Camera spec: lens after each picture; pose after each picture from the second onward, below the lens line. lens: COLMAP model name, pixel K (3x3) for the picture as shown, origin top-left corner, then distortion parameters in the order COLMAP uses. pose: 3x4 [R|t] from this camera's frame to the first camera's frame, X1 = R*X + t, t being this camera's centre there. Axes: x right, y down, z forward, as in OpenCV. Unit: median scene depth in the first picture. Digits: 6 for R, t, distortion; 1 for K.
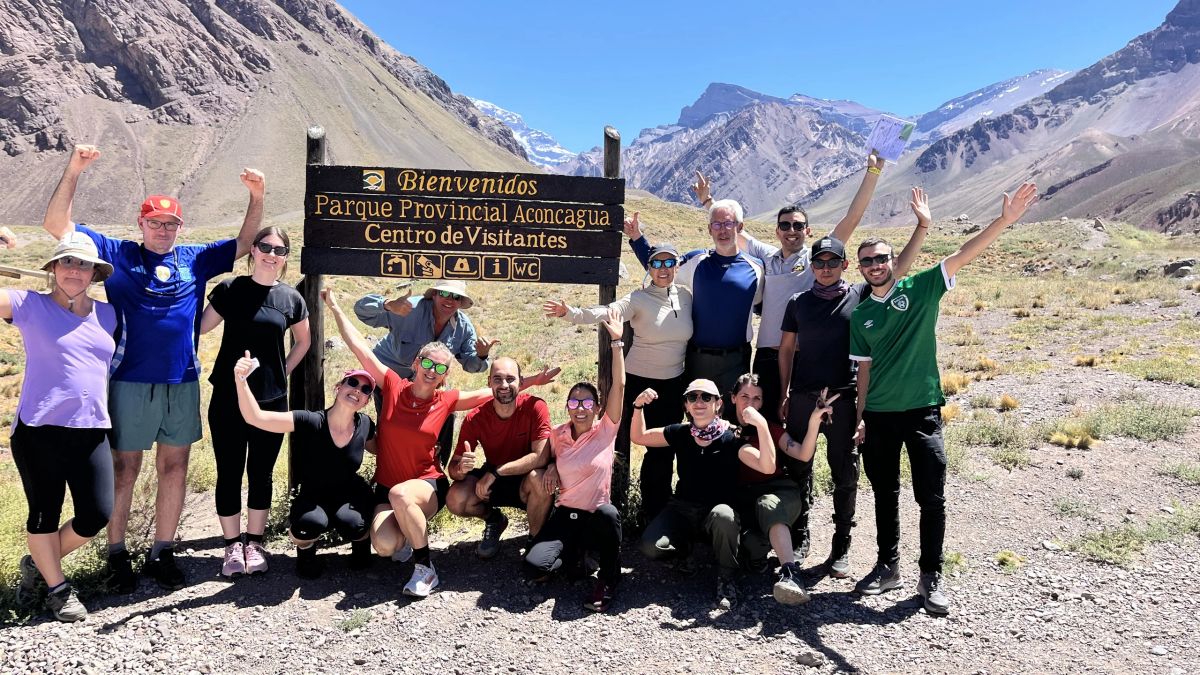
lens RADIAL K [[914.7, 0, 600.0], [0, 914.7, 337.5], [0, 0, 1]] dist [0.070662, -0.092617]
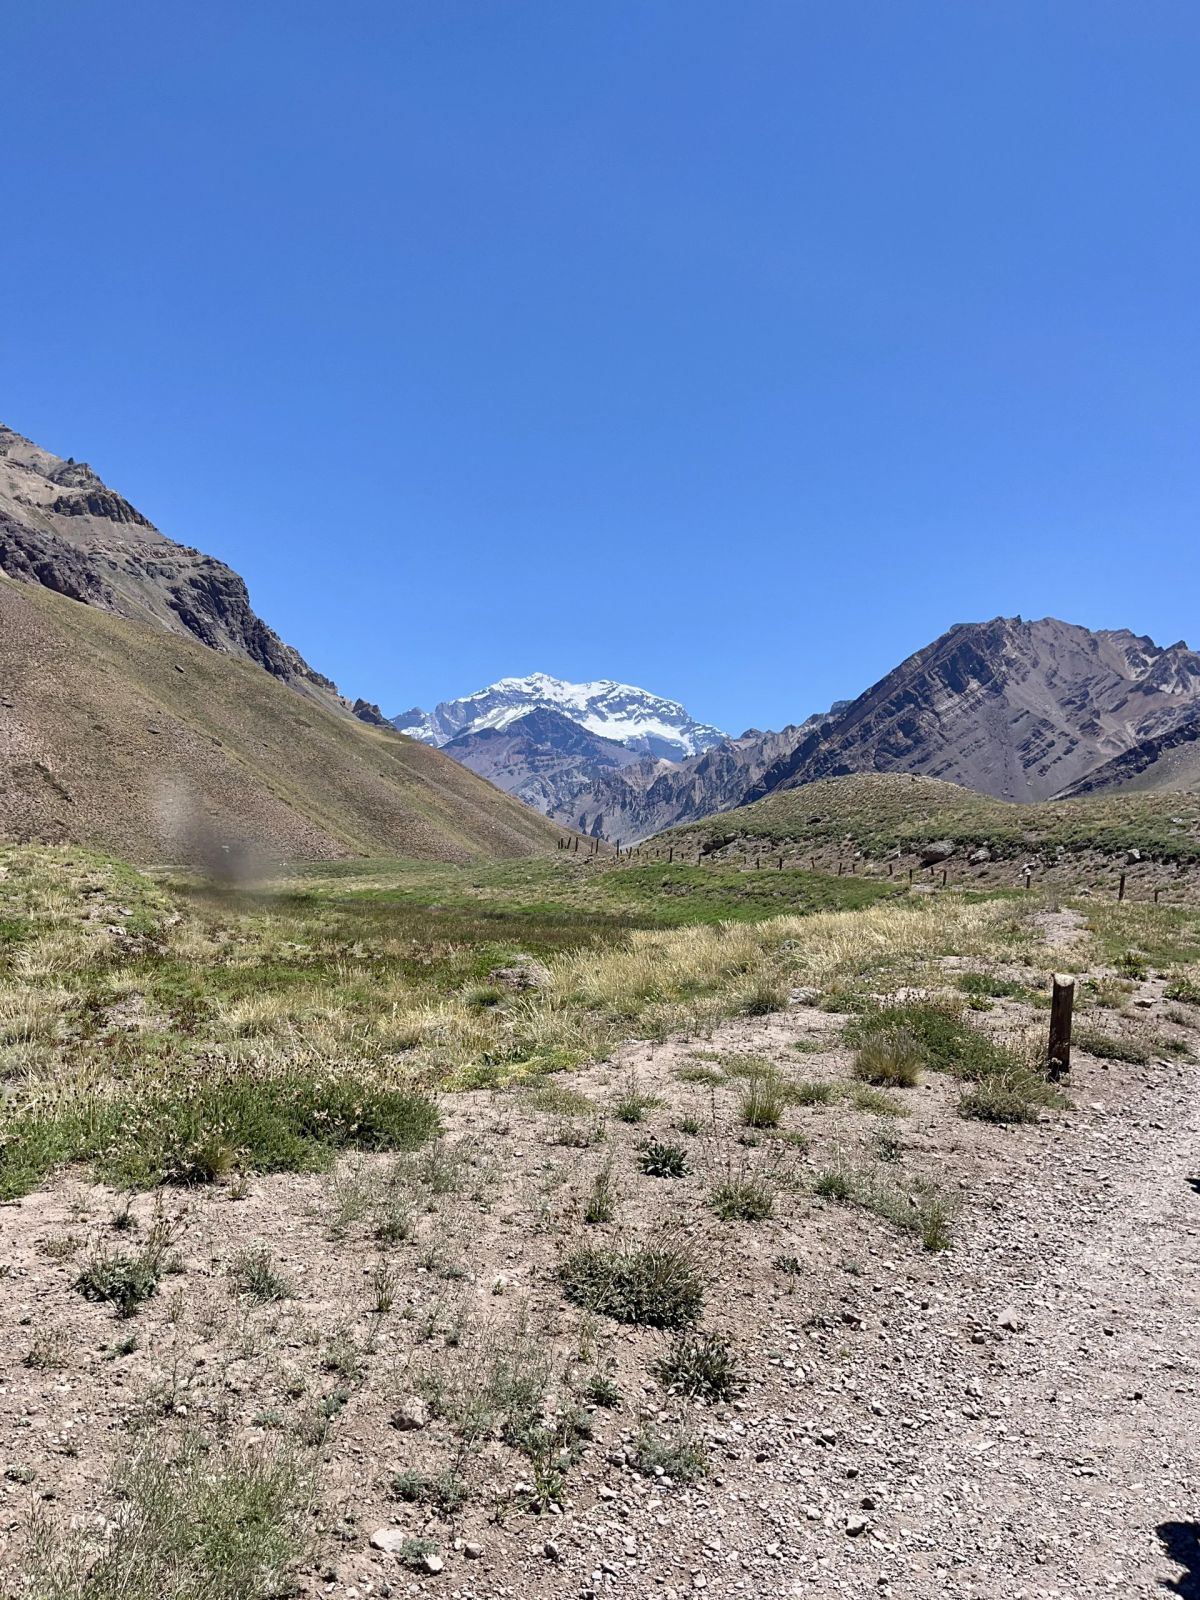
lens RADIAL K [[1274.2, 0, 547.9], [0, 1274.2, 804.1], [0, 0, 1]] dist [-0.000999, -0.004472]
pose [[0.976237, -0.002921, -0.216684, 0.086437], [-0.033979, 0.985478, -0.166371, -0.035400], [0.214024, 0.169780, 0.961961, 0.348371]]
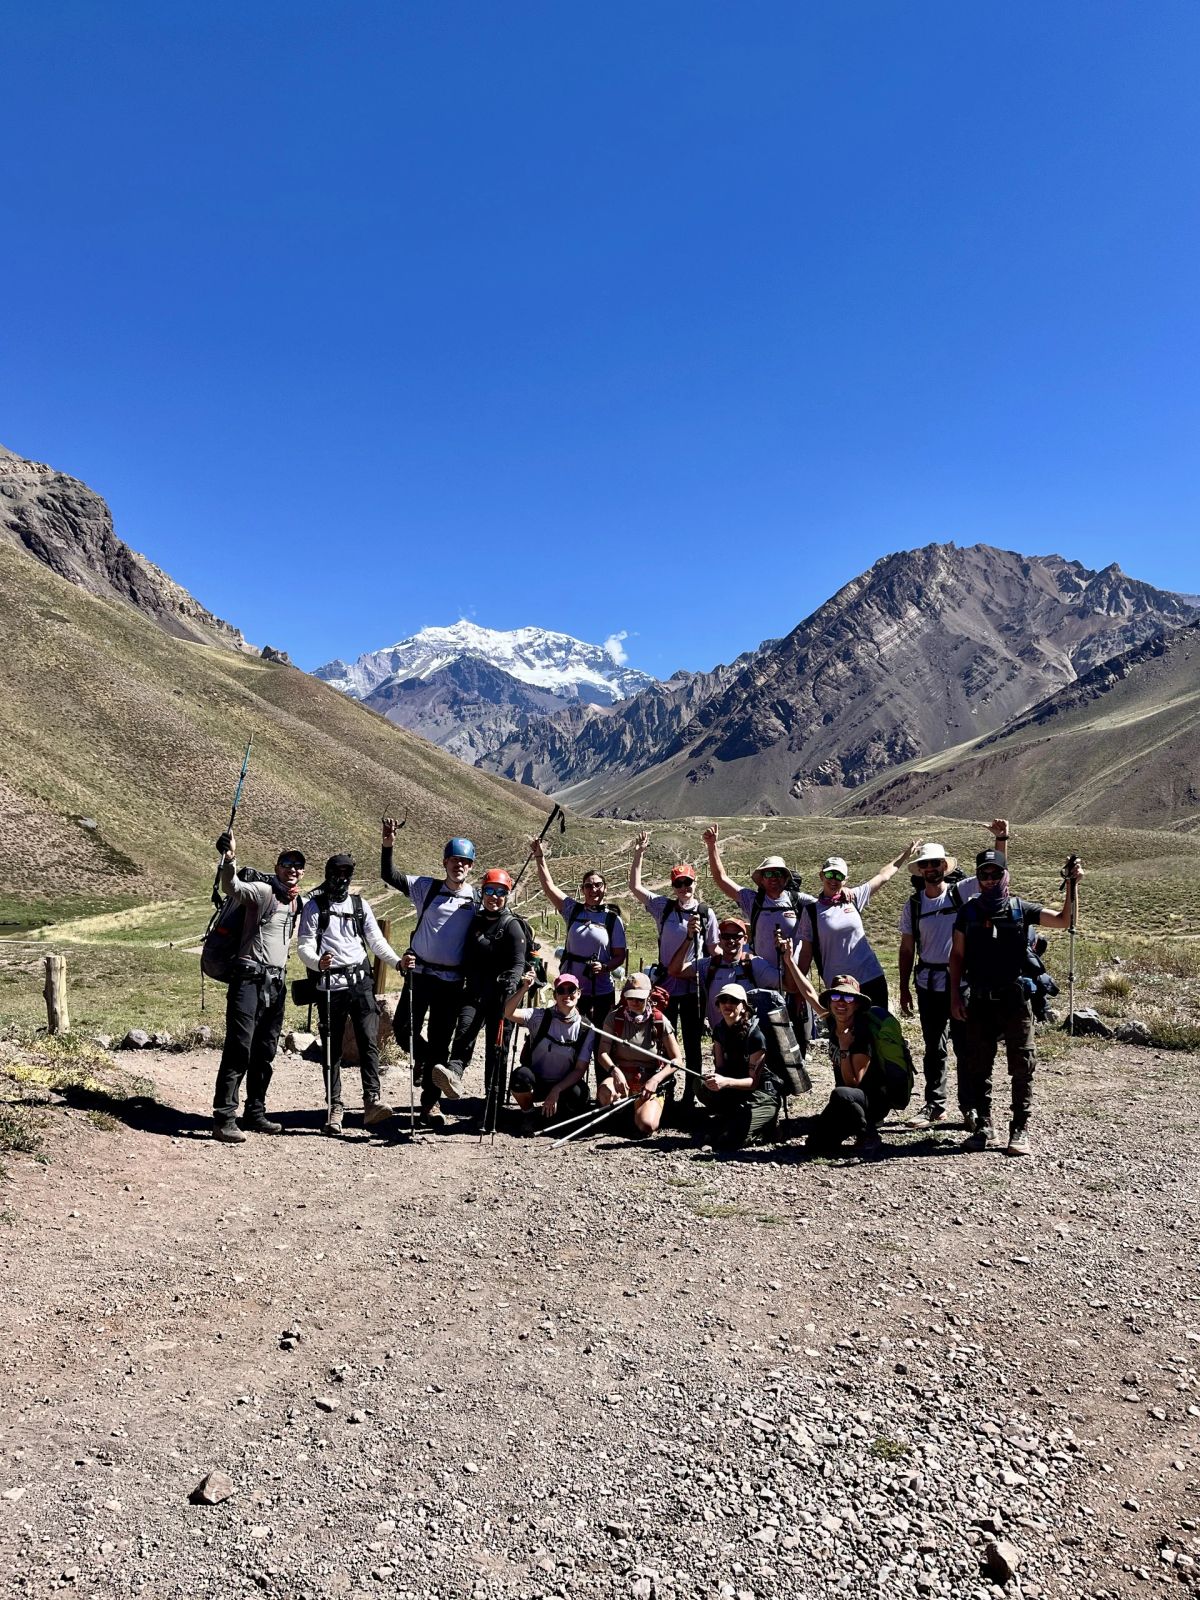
lens RADIAL K [[1264.6, 0, 581.3], [0, 1264.6, 807.2], [0, 0, 1]] dist [0.088830, -0.281723]
pose [[0.989893, -0.030787, -0.138435, 0.080839], [0.013382, 0.992074, -0.124943, -0.039899], [0.141184, 0.121828, 0.982459, 0.383665]]
